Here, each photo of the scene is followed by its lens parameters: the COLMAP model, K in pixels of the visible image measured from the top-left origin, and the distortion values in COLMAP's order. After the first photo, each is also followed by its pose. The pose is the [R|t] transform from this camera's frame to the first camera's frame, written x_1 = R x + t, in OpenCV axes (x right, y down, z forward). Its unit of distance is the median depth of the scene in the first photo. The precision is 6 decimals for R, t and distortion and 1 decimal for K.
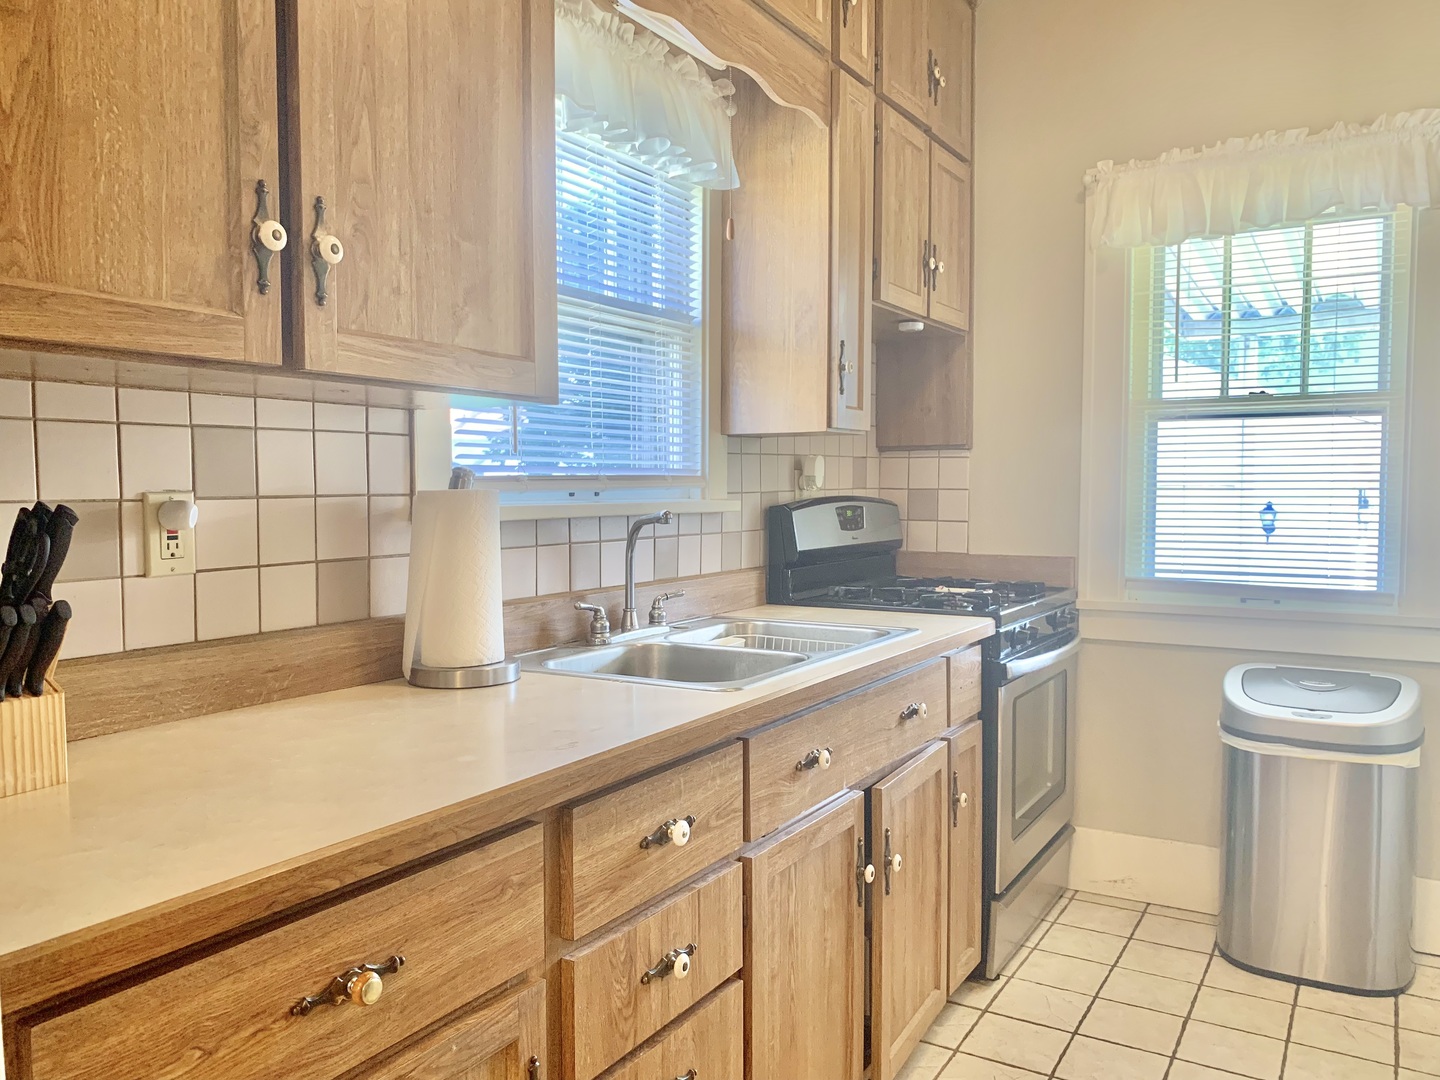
lens RADIAL K [[1092.7, 0, 719.3], [0, 1092.7, 543.1], [0, 0, 1]] dist [-0.007904, -0.005023]
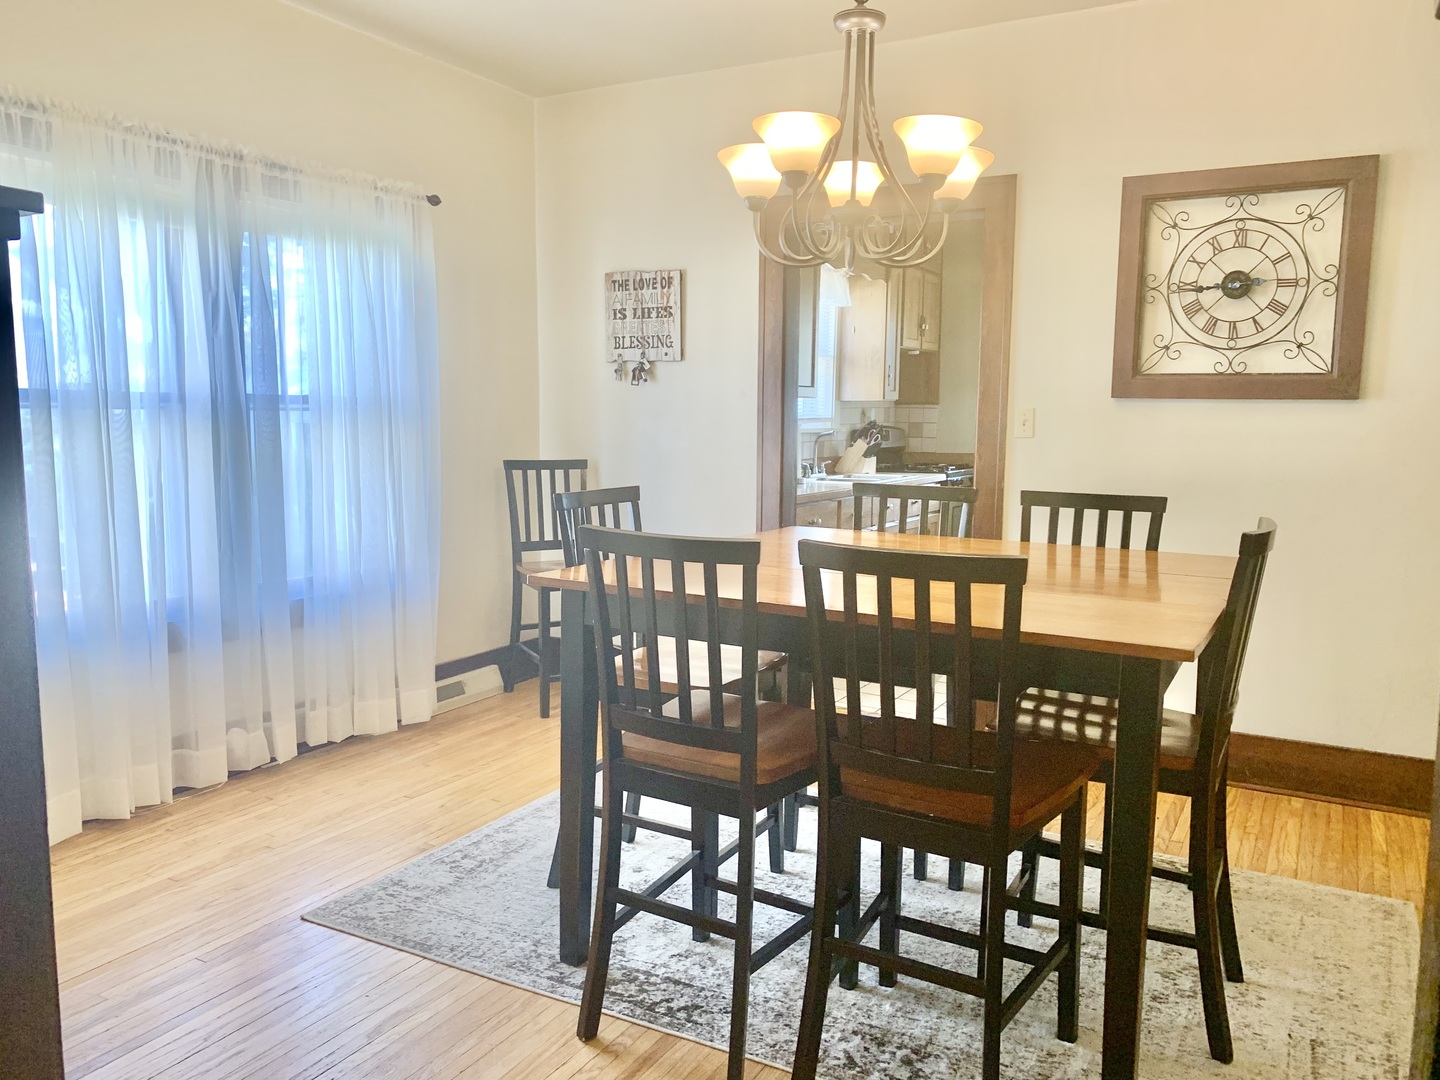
lens RADIAL K [[1096.8, 0, 721.8], [0, 1096.8, 540.9], [0, 0, 1]] dist [0.047554, -0.004095]
pose [[0.999423, 0.004600, 0.033646, -0.319431], [-0.006844, 0.997739, 0.066860, 0.048612], [-0.033262, -0.067051, 0.997195, -1.390722]]
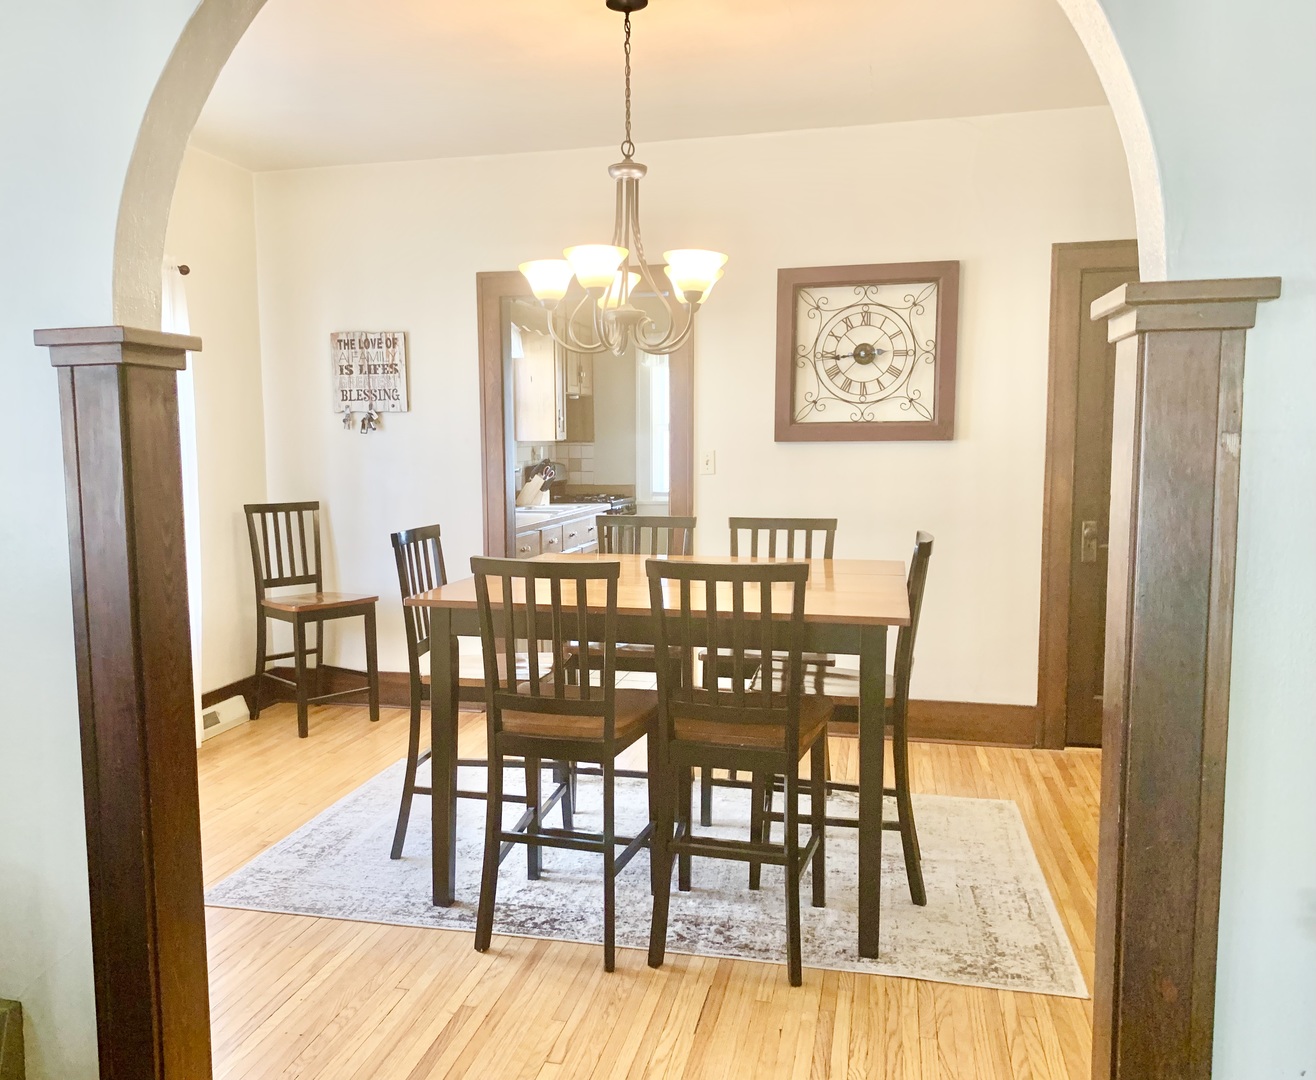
lens RADIAL K [[1106.7, 0, 582.6], [0, 1106.7, 557.4], [0, 0, 1]] dist [0.162450, -0.271446]
pose [[0.961025, -0.039104, 0.273681, -0.567378], [0.023989, 0.998007, 0.058362, 0.032473], [-0.275418, -0.049522, 0.960048, -1.634488]]
